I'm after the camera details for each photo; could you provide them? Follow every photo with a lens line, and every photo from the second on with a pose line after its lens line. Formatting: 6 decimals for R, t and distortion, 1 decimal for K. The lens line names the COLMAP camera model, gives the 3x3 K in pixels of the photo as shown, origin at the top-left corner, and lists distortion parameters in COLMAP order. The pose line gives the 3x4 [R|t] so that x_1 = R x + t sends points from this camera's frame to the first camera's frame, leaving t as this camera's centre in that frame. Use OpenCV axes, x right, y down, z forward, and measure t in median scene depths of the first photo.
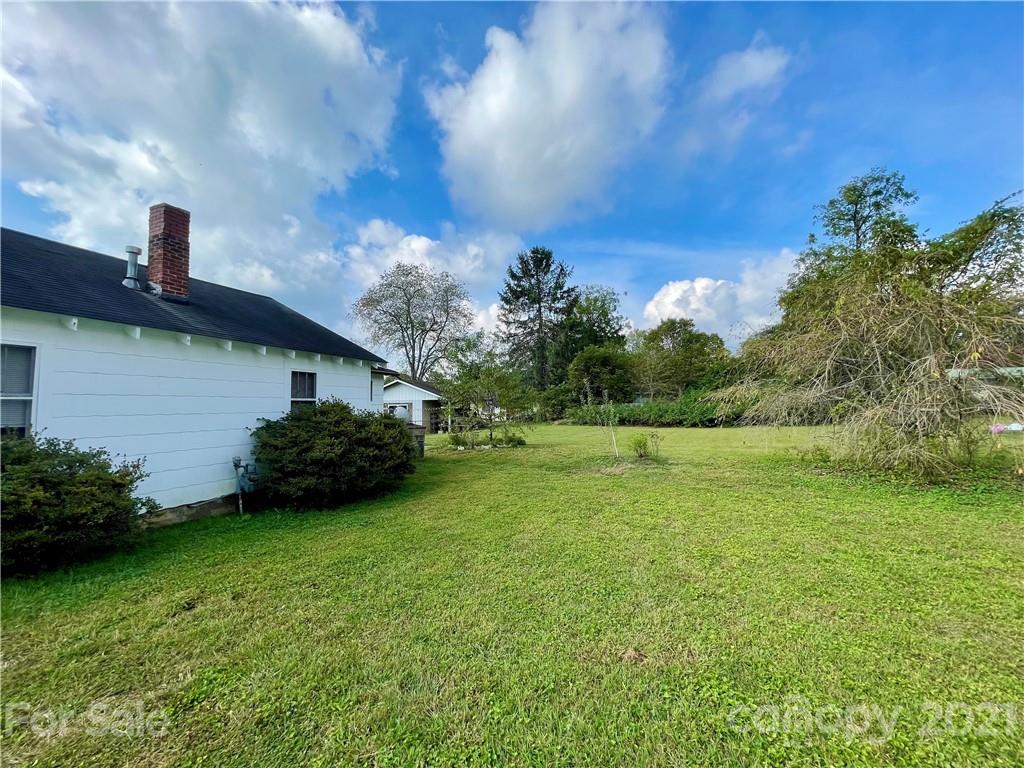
lens RADIAL K [[411.9, 0, 509.9], [0, 411.9, 379.7], [0, 0, 1]] dist [-0.002155, 0.001290]
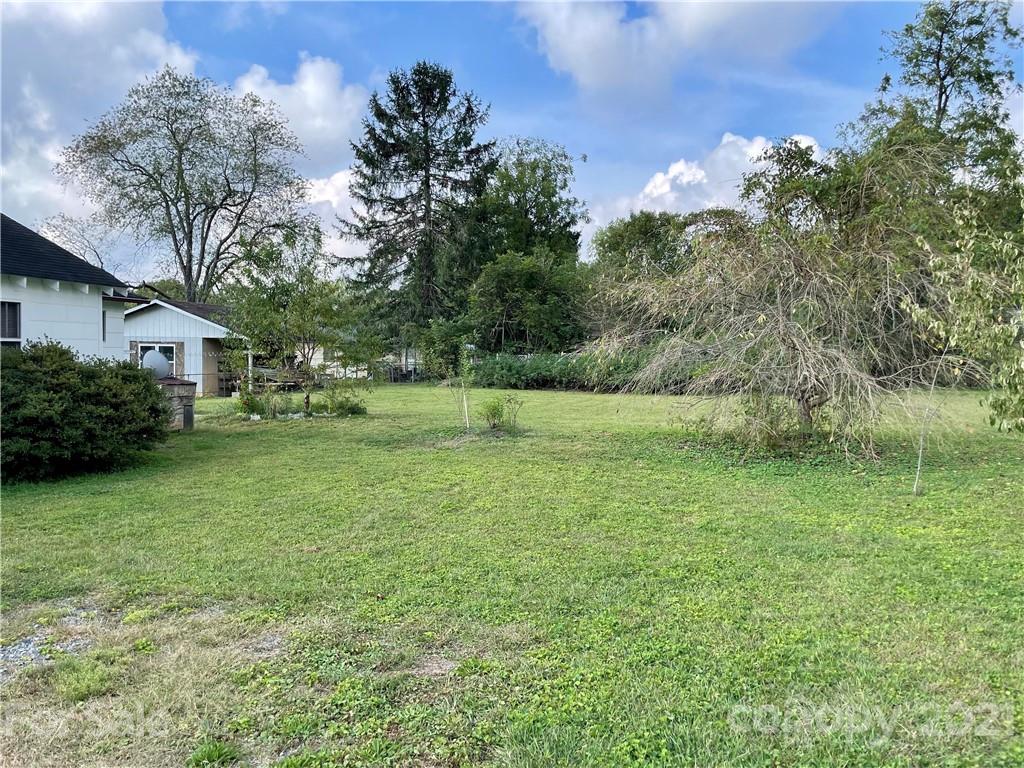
lens RADIAL K [[776.1, 0, 500.8], [0, 776.1, 384.9], [0, 0, 1]] dist [0.074443, -0.085756]
pose [[0.989950, 0.021538, 0.139766, 0.030659], [-0.036291, 0.993928, 0.103876, -0.008618], [-0.136680, -0.107905, 0.984721, -0.087455]]
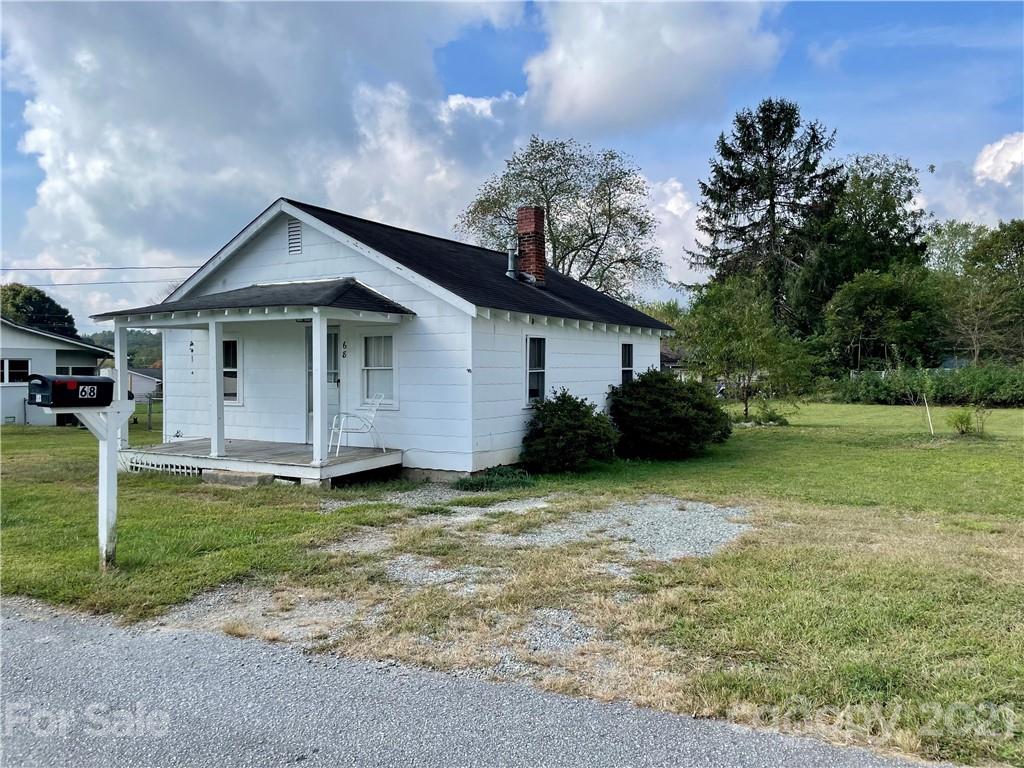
lens RADIAL K [[776.1, 0, 515.6], [0, 776.1, 377.6], [0, 0, 1]] dist [0.074443, -0.085756]
pose [[0.980779, 0.009044, -0.194913, -0.069343], [0.005805, 0.997131, 0.075476, -0.015606], [0.195036, -0.075157, 0.977912, -0.196578]]
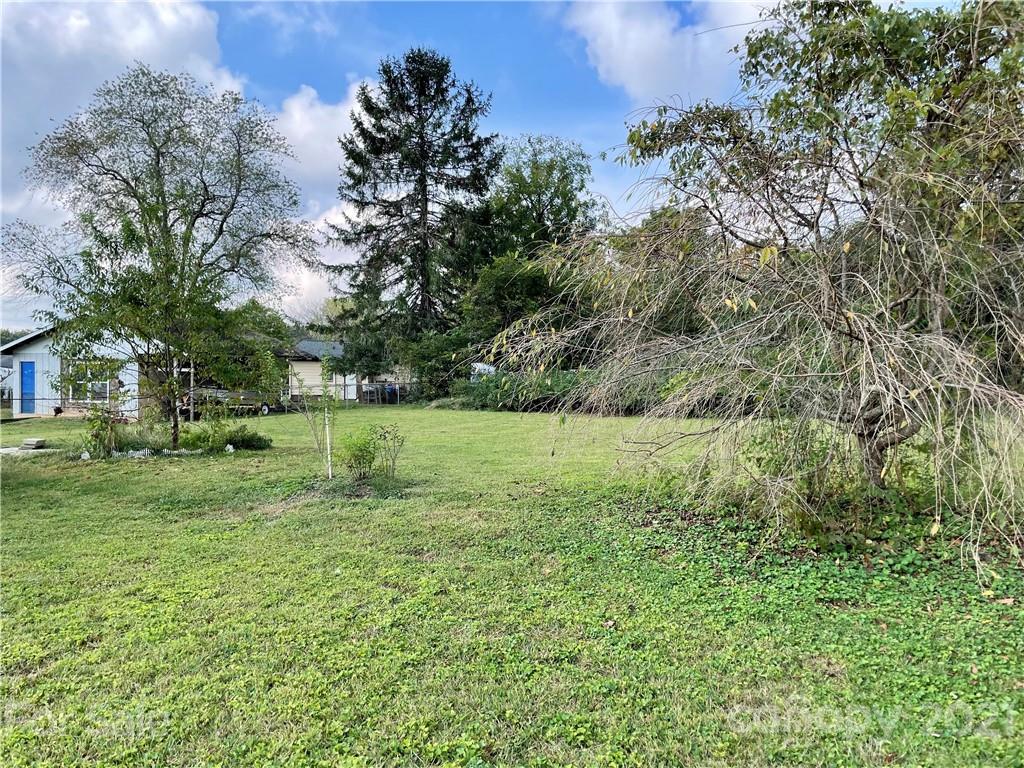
lens RADIAL K [[776.1, 0, 501.0], [0, 776.1, 378.9], [0, 0, 1]] dist [0.074443, -0.085756]
pose [[0.996075, 0.018548, 0.086543, 0.092137], [-0.024822, 0.997096, 0.071993, 0.001425], [-0.084956, -0.073858, 0.993643, 0.028059]]
